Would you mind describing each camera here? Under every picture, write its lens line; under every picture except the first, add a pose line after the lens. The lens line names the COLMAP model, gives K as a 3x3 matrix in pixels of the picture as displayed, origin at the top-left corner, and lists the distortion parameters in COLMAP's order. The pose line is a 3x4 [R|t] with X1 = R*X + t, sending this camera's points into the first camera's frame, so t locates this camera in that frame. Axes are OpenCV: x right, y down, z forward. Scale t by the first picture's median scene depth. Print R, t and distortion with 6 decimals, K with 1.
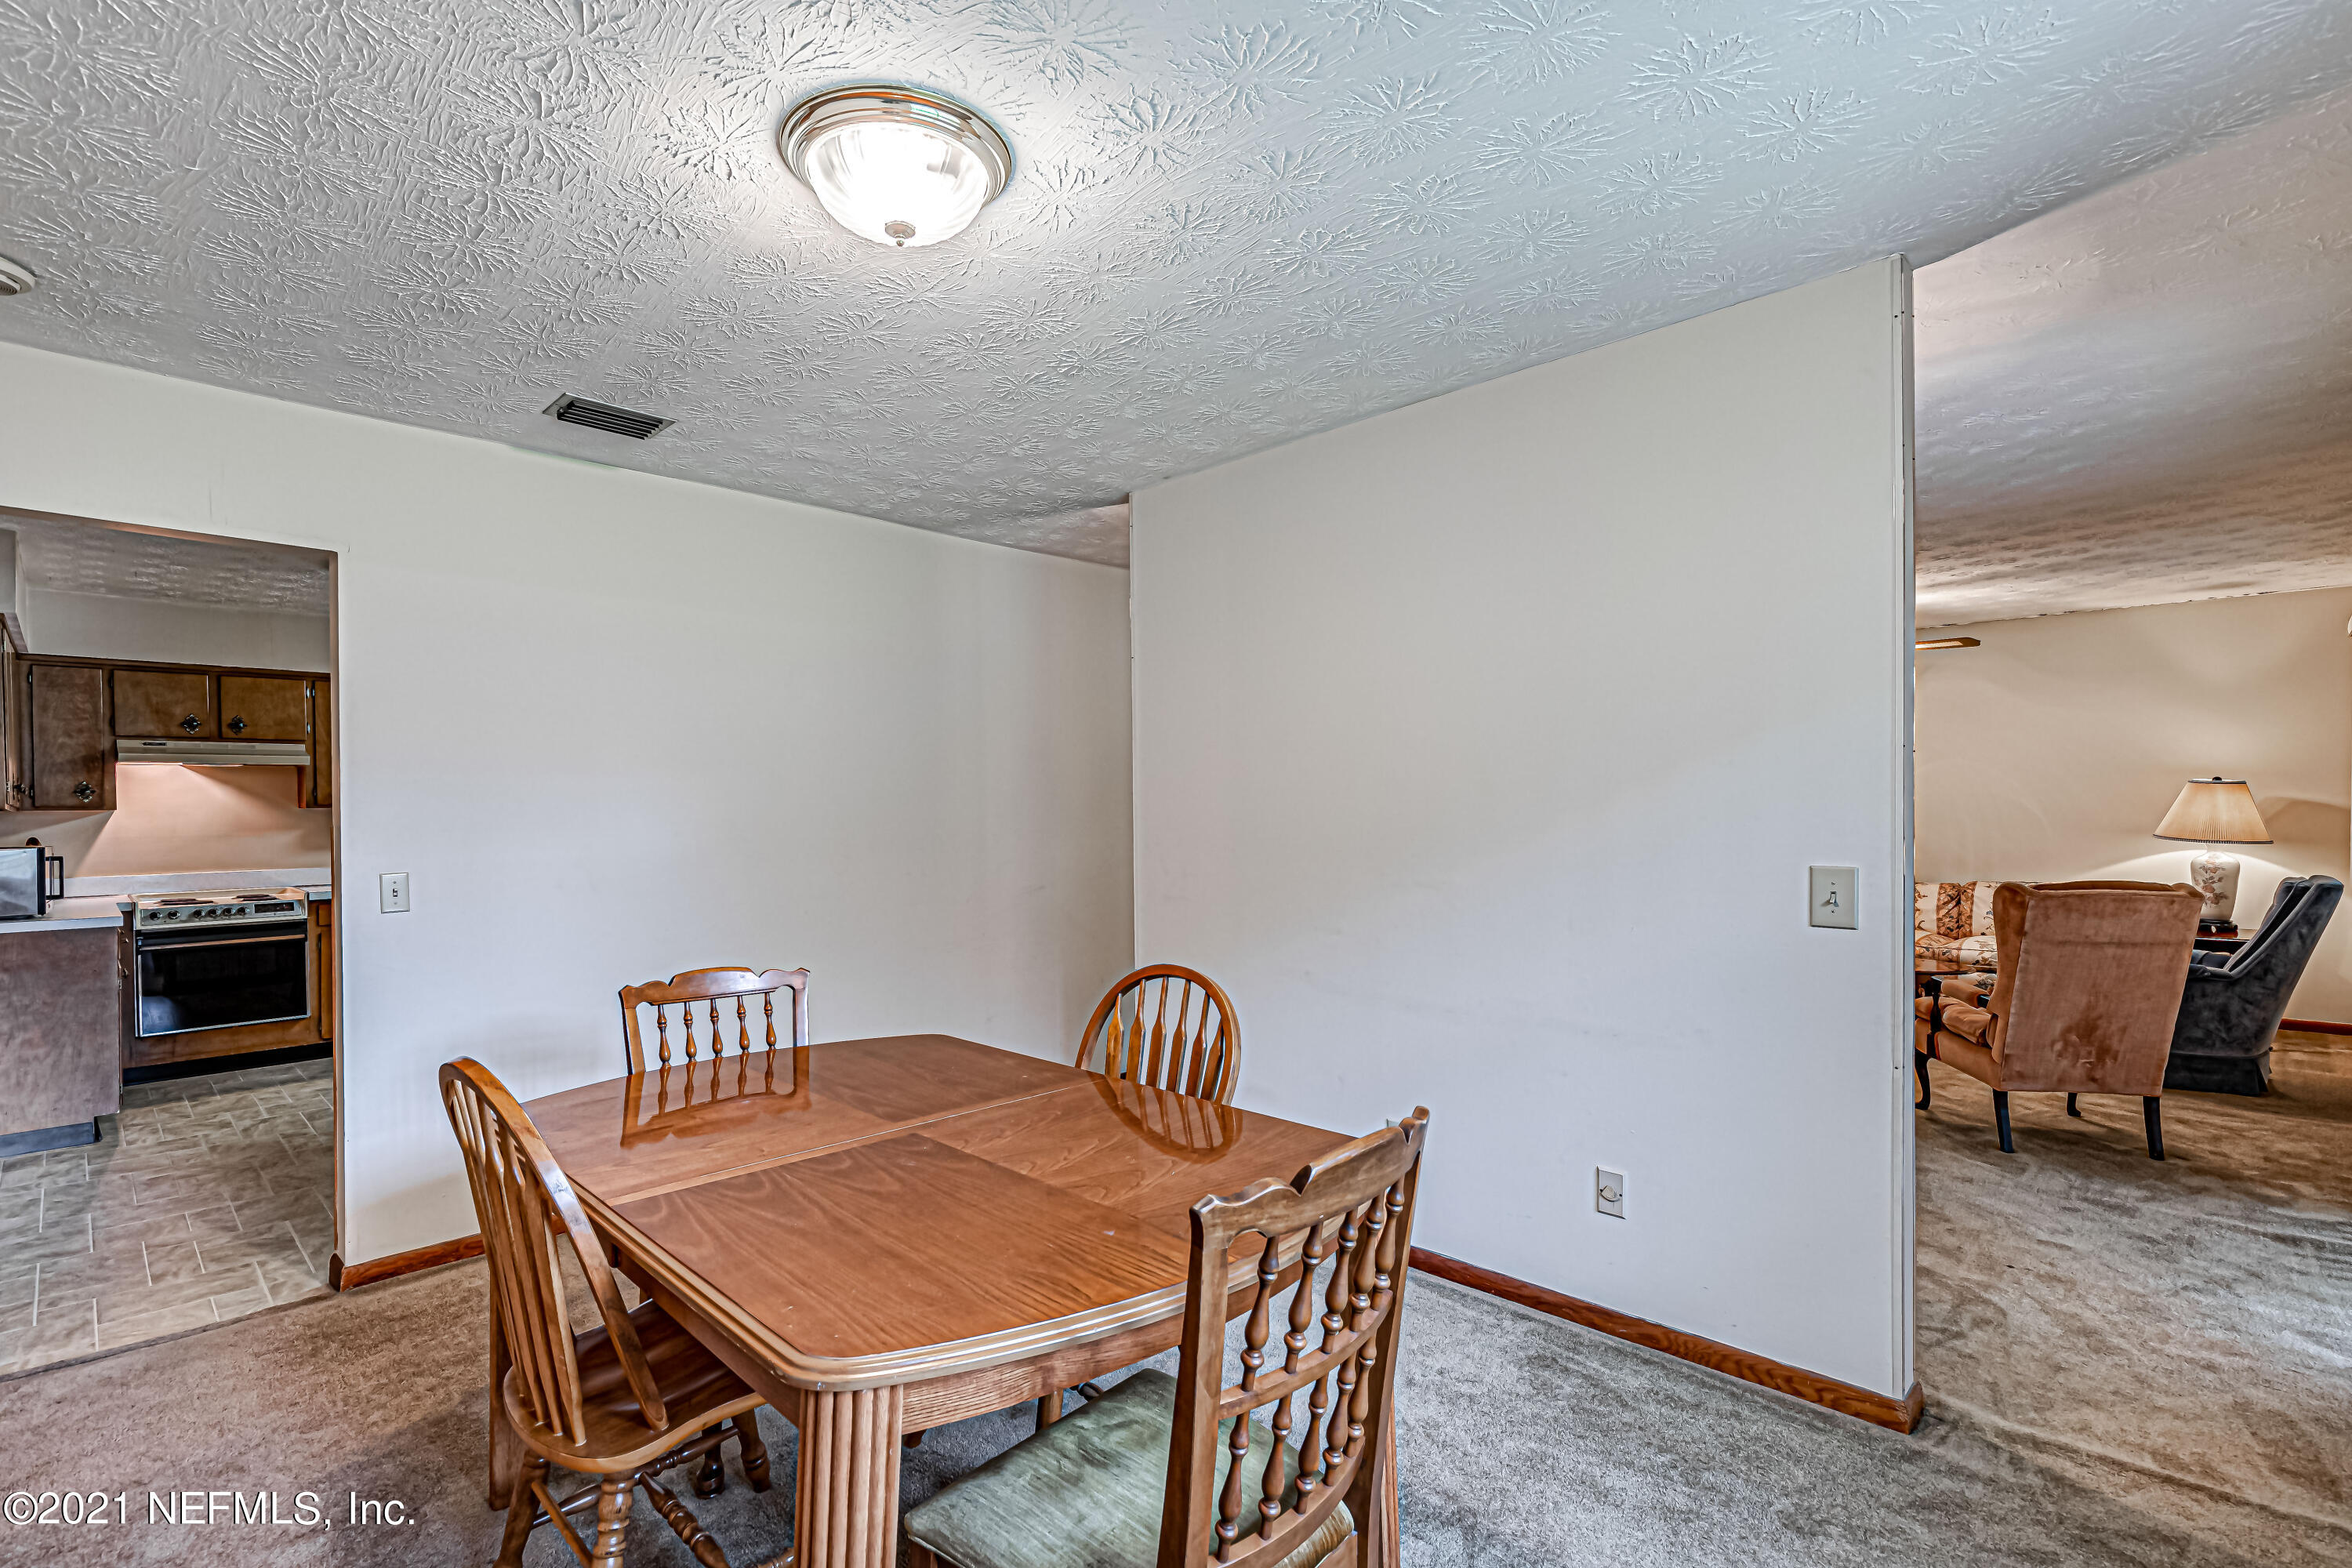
lens RADIAL K [[1080.1, 0, 1172.5], [0, 1080.1, 818.4], [0, 0, 1]] dist [0.011418, -0.002494]
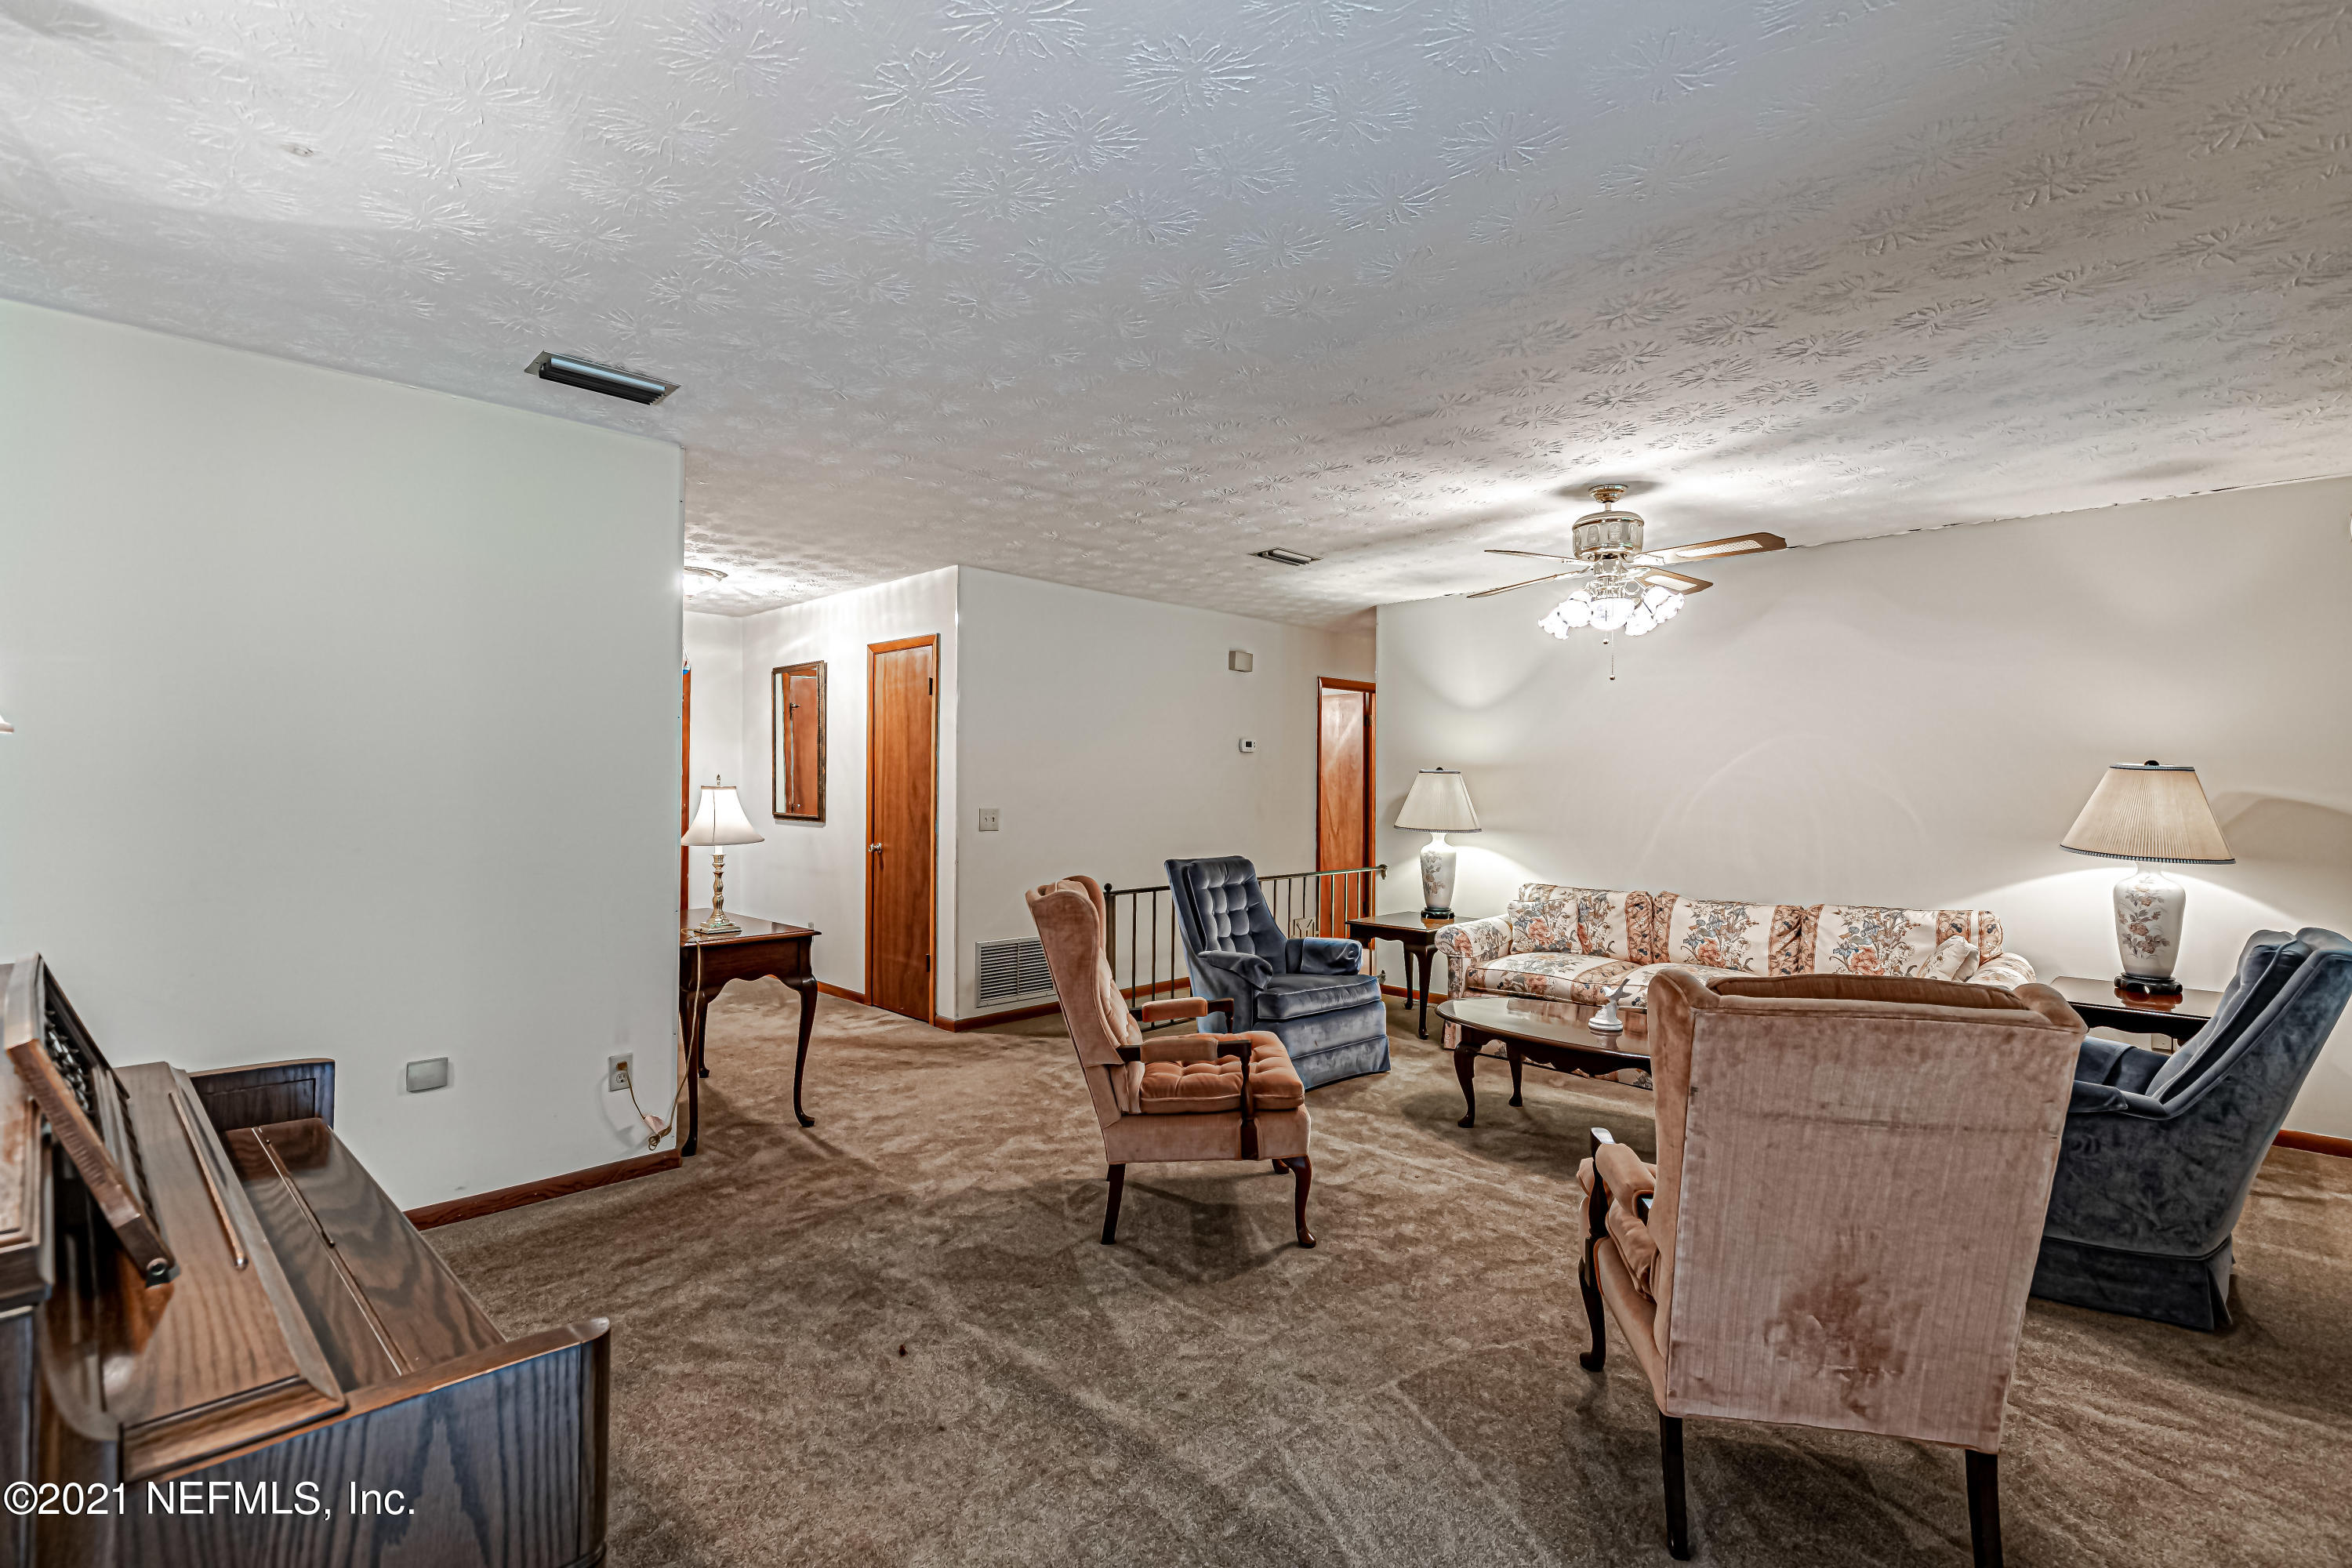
lens RADIAL K [[1080.1, 0, 1175.2], [0, 1080.1, 777.6], [0, 0, 1]] dist [0.011418, -0.002494]
pose [[0.999597, 0.017724, 0.022160, 0.454518], [-0.017328, 0.999689, -0.017948, -0.007114], [-0.022471, 0.017556, 0.999593, 0.455389]]
